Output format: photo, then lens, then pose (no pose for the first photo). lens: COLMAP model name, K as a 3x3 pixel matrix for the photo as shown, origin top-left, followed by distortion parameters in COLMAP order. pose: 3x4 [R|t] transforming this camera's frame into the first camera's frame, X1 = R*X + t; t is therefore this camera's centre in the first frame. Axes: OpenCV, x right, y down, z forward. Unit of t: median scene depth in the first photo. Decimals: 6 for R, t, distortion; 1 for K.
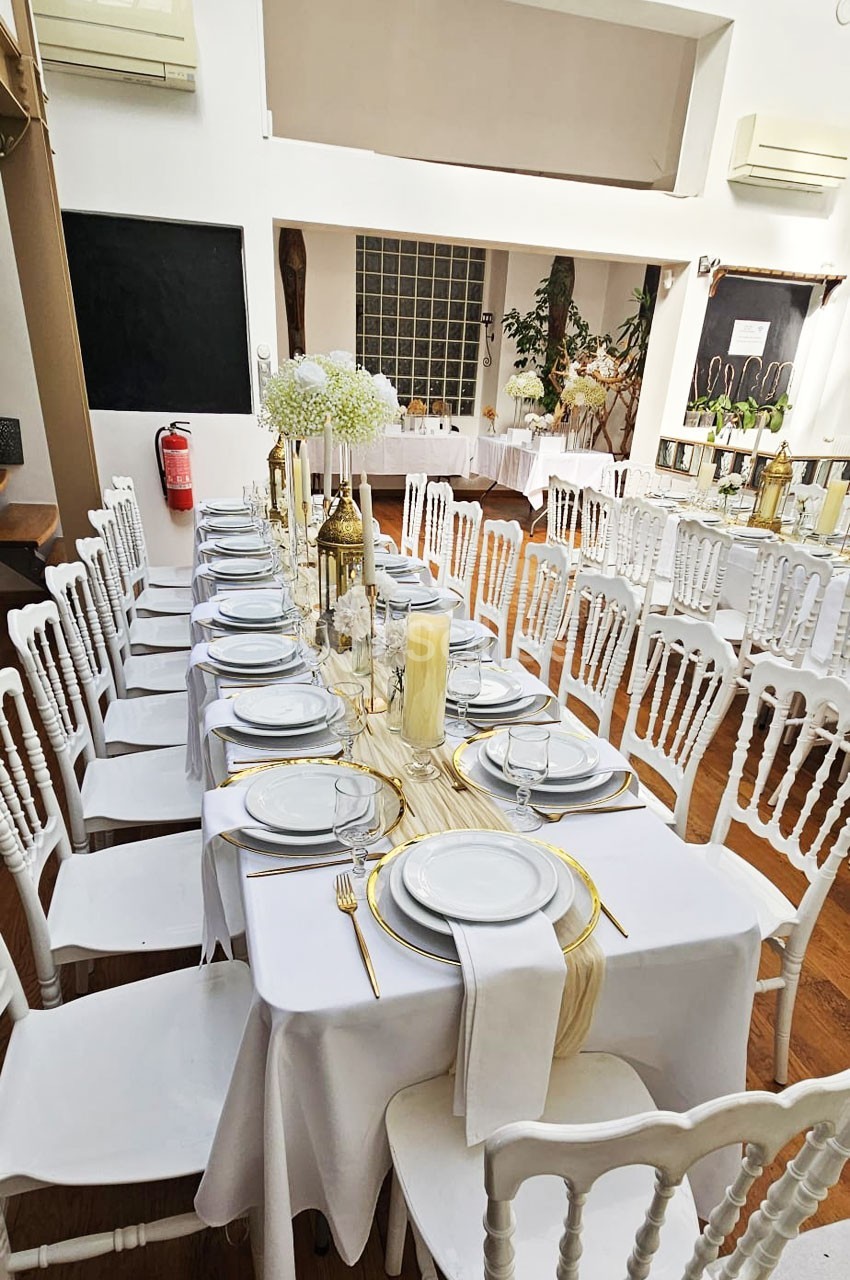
lens RADIAL K [[750.8, 0, 421.4], [0, 750.8, 782.6], [0, 0, 1]] dist [0.005591, -0.004830]
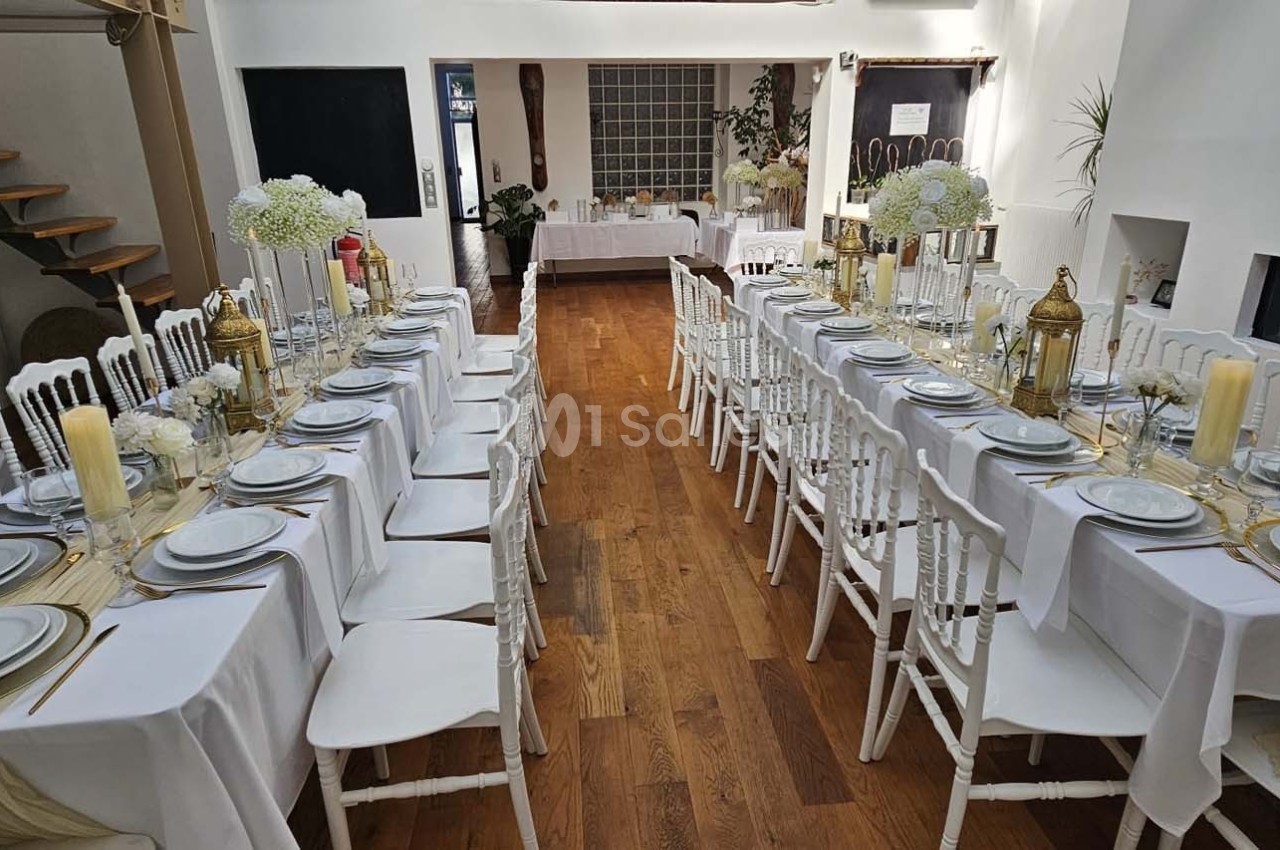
lens RADIAL K [[750.8, 0, 641.6], [0, 750.8, 426.0], [0, 0, 1]] dist [0.005591, -0.004830]
pose [[0.986940, -0.008287, -0.160878, 0.302333], [-0.017730, 0.987021, -0.159611, -0.009442], [0.160112, 0.160379, 0.973983, 0.011065]]
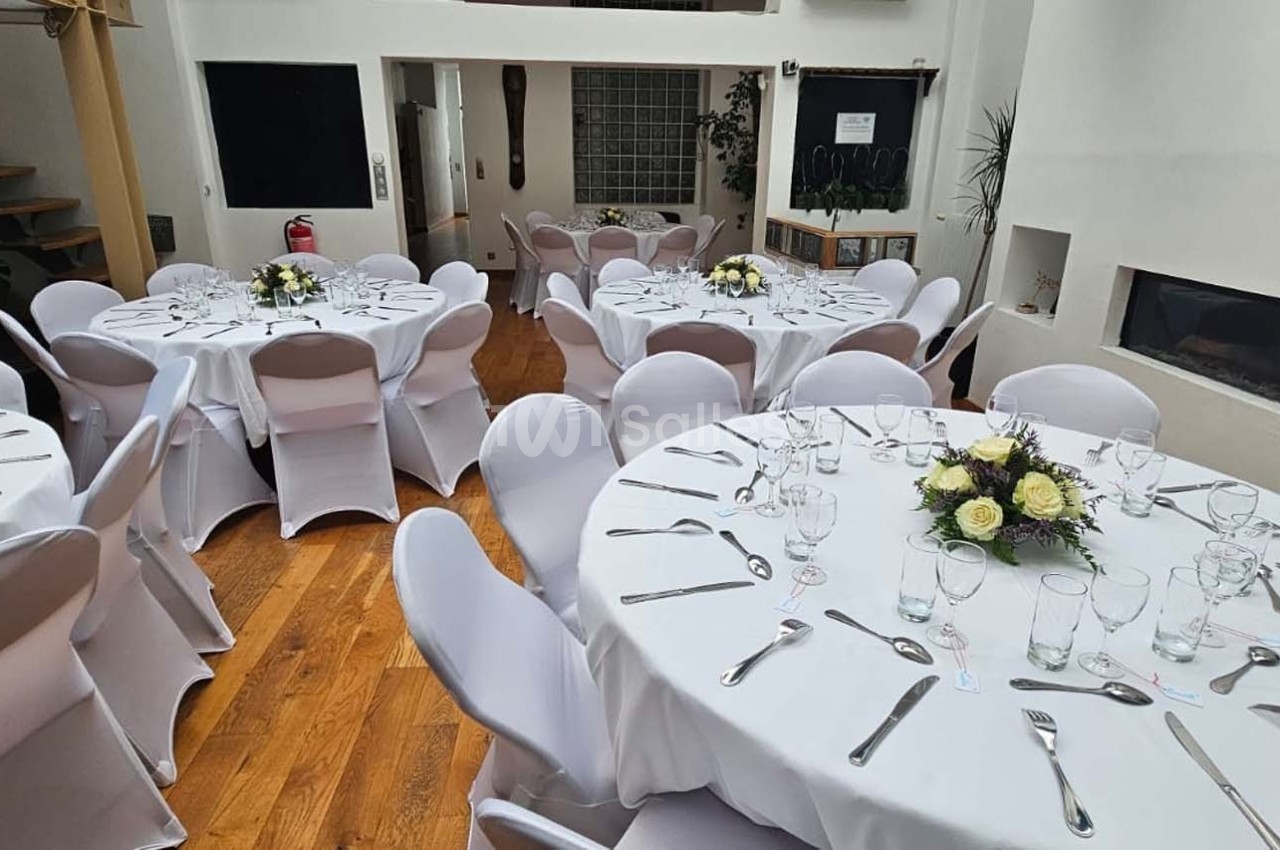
lens RADIAL K [[750.8, 0, 641.4], [0, 750.8, 426.6], [0, 0, 1]] dist [0.005591, -0.004830]
pose [[0.981135, 0.030604, -0.190888, 0.456765], [-0.062122, 0.984934, -0.161387, 0.008480], [0.183073, 0.170201, 0.968254, 0.001820]]
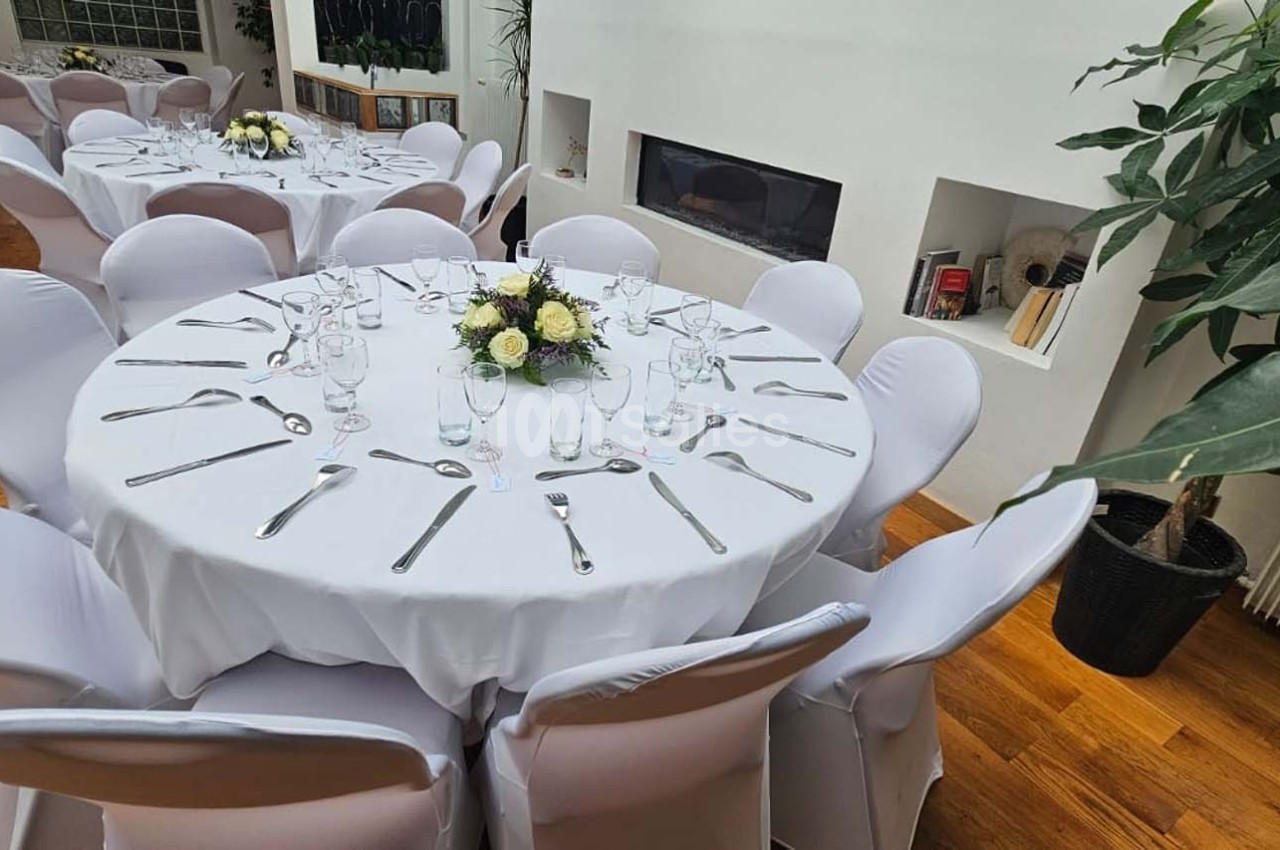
lens RADIAL K [[750.8, 0, 643.6], [0, 750.8, 427.7], [0, 0, 1]] dist [0.005591, -0.004830]
pose [[0.939118, -0.114818, 0.323844, 0.479609], [0.119127, 0.992857, 0.006557, 0.028410], [-0.322284, 0.032421, 0.946088, -0.004665]]
